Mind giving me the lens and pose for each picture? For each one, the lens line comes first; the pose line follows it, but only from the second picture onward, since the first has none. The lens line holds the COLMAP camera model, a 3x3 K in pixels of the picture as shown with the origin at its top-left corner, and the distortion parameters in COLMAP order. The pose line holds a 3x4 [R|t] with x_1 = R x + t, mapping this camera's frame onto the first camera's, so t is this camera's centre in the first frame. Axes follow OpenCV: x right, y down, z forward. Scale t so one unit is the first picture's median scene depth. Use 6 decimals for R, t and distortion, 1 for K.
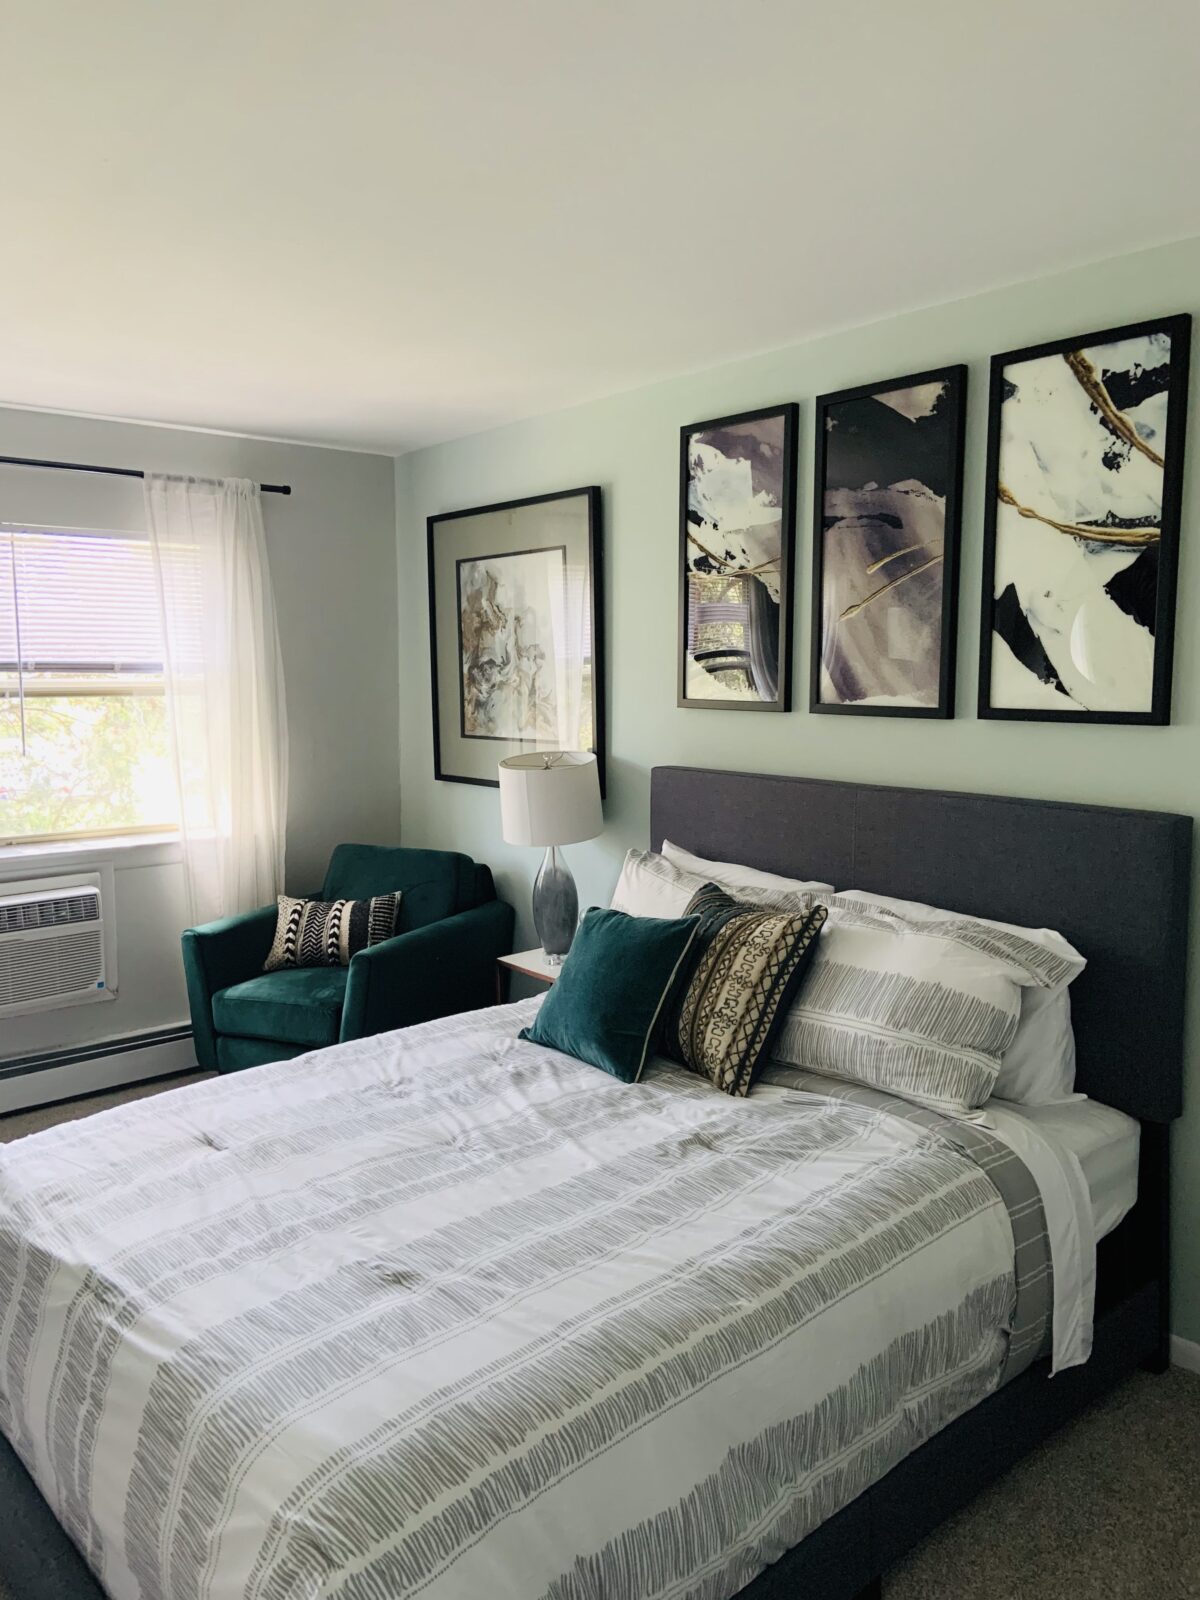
lens RADIAL K [[1198.0, 0, 600.0], [0, 1198.0, 800.0], [0, 0, 1]] dist [0.097962, -0.124198]
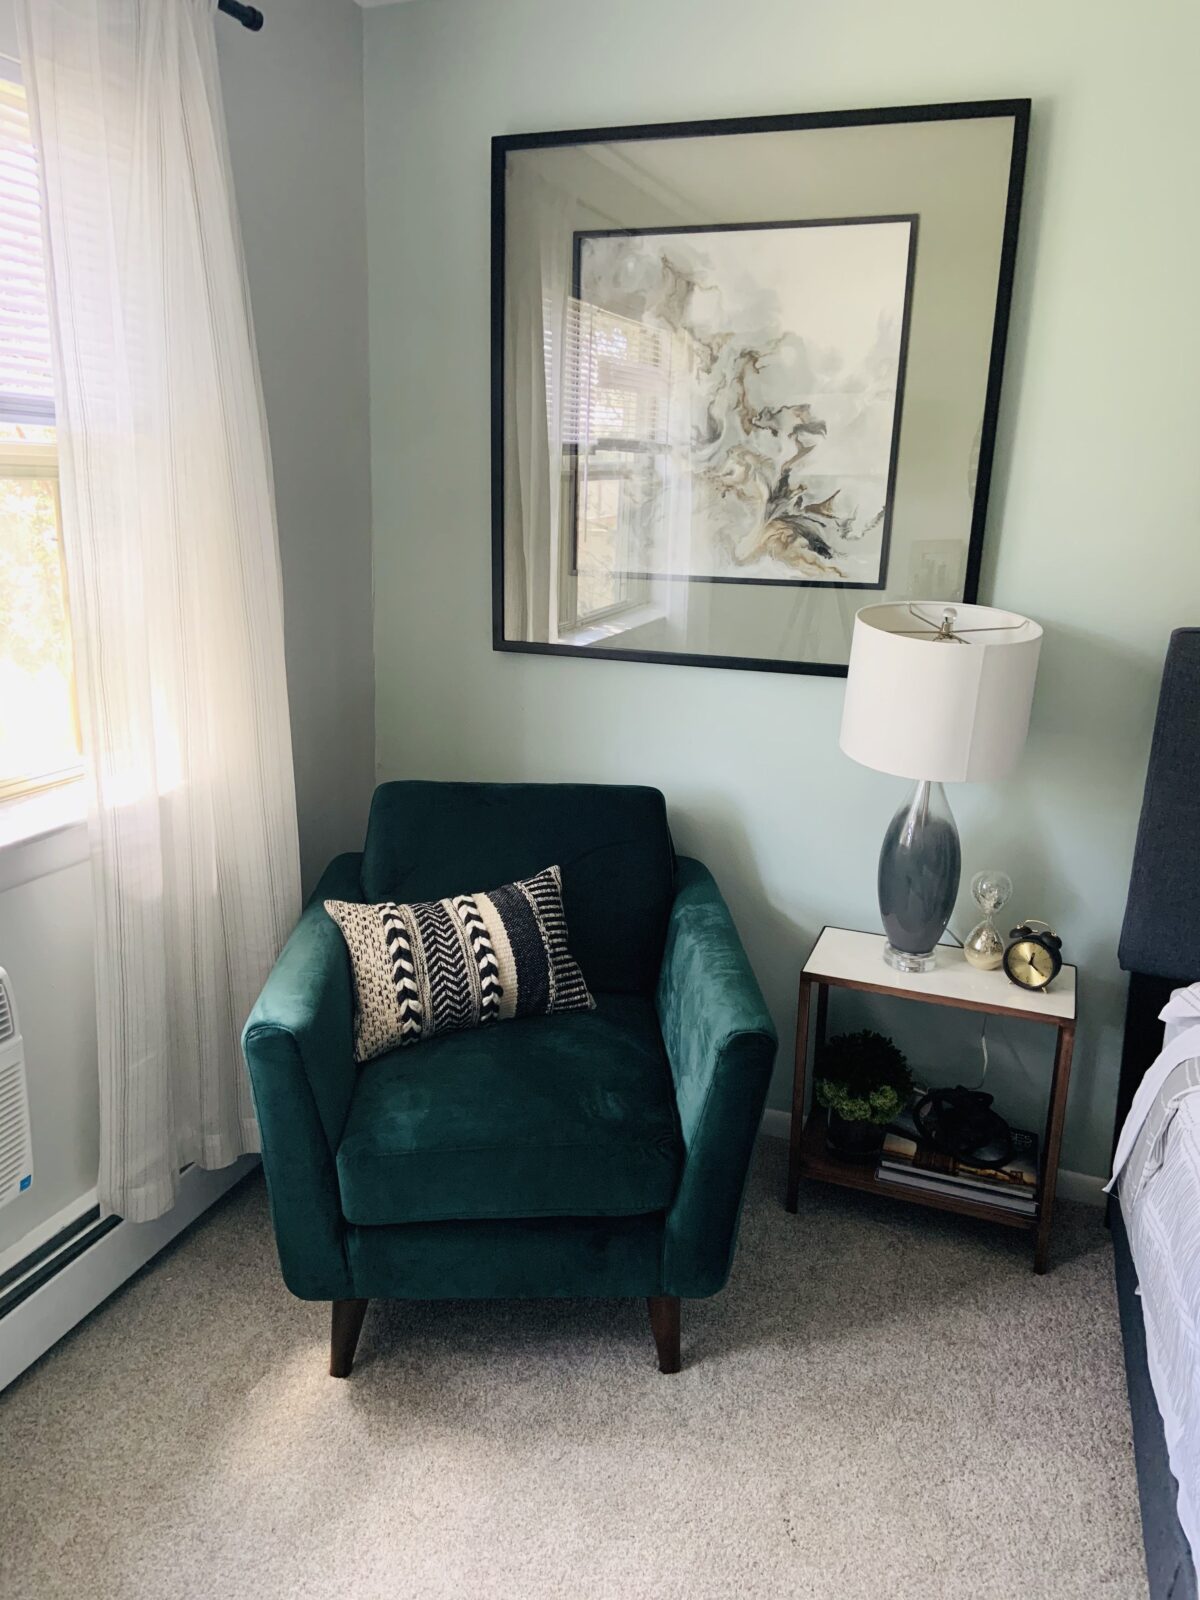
lens RADIAL K [[1198.0, 0, 600.0], [0, 1198.0, 800.0], [0, 0, 1]] dist [0.097962, -0.124198]
pose [[0.863612, -0.107970, 0.492460, -0.422822], [0.026752, 0.985236, 0.169096, -0.046262], [-0.503447, -0.132859, 0.853750, 0.536454]]
